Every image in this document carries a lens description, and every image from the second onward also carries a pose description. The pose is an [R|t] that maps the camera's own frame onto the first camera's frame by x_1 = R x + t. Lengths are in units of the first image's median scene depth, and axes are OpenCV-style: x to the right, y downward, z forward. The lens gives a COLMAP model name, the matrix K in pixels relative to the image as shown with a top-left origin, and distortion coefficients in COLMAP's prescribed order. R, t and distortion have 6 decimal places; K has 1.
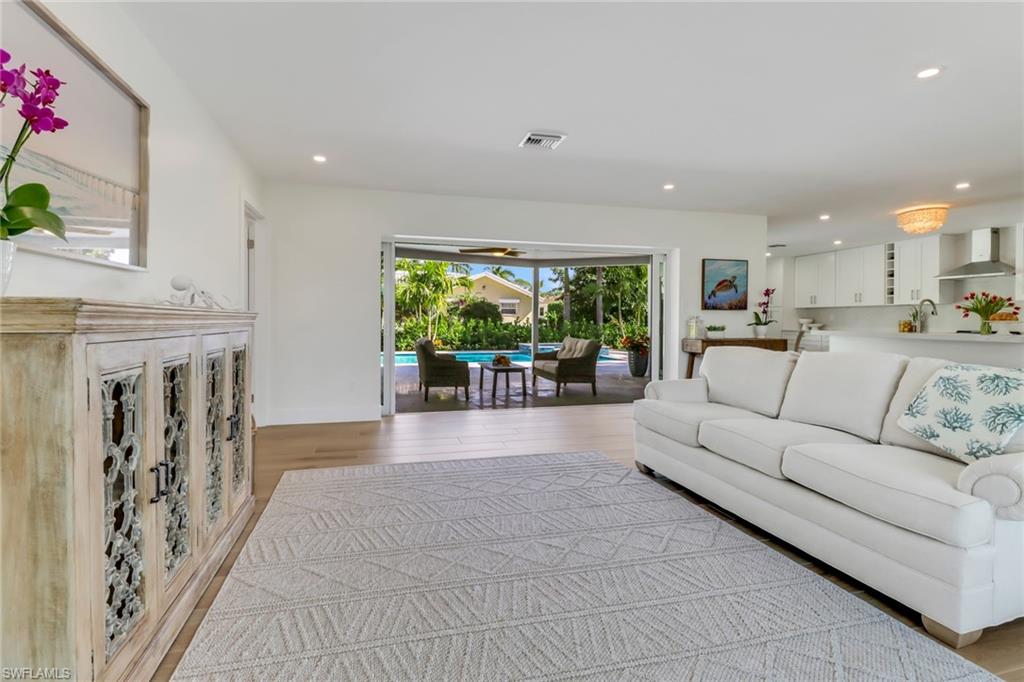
lens RADIAL K [[496.0, 0, 485.6], [0, 496.0, 325.5], [0, 0, 1]] dist [0.000299, -0.000176]
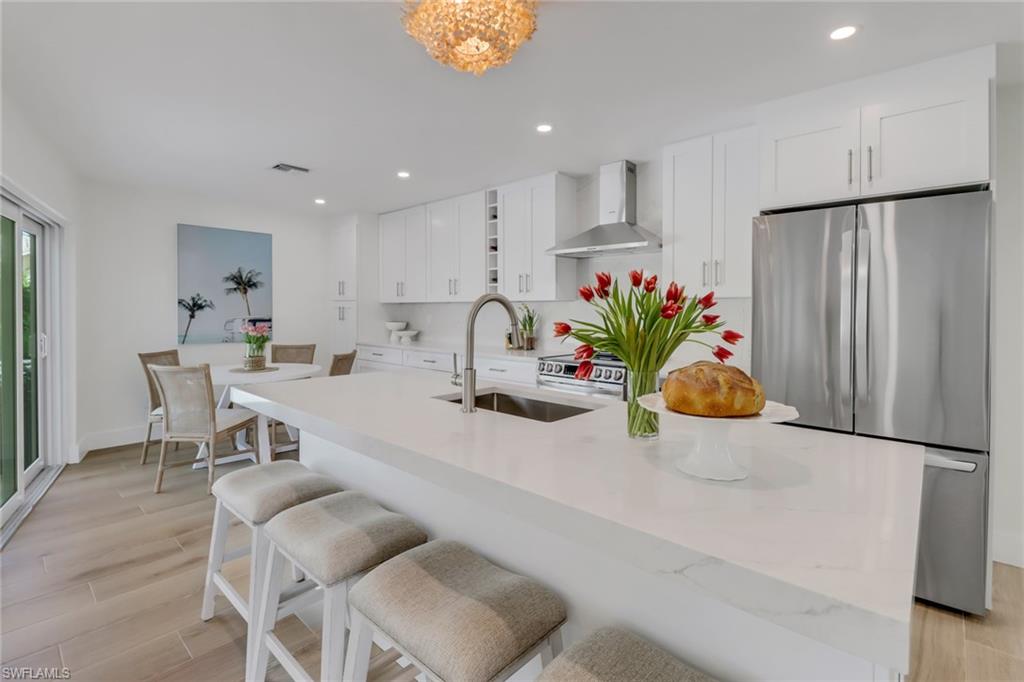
lens RADIAL K [[481.6, 0, 511.7], [0, 481.6, 311.4], [0, 0, 1]] dist [0.000144, 0.000002]
pose [[0.827615, -0.007665, 0.561244, 0.598489], [0.007828, 0.999967, 0.002114, -0.035242], [-0.561241, 0.002644, 0.827648, 0.612053]]
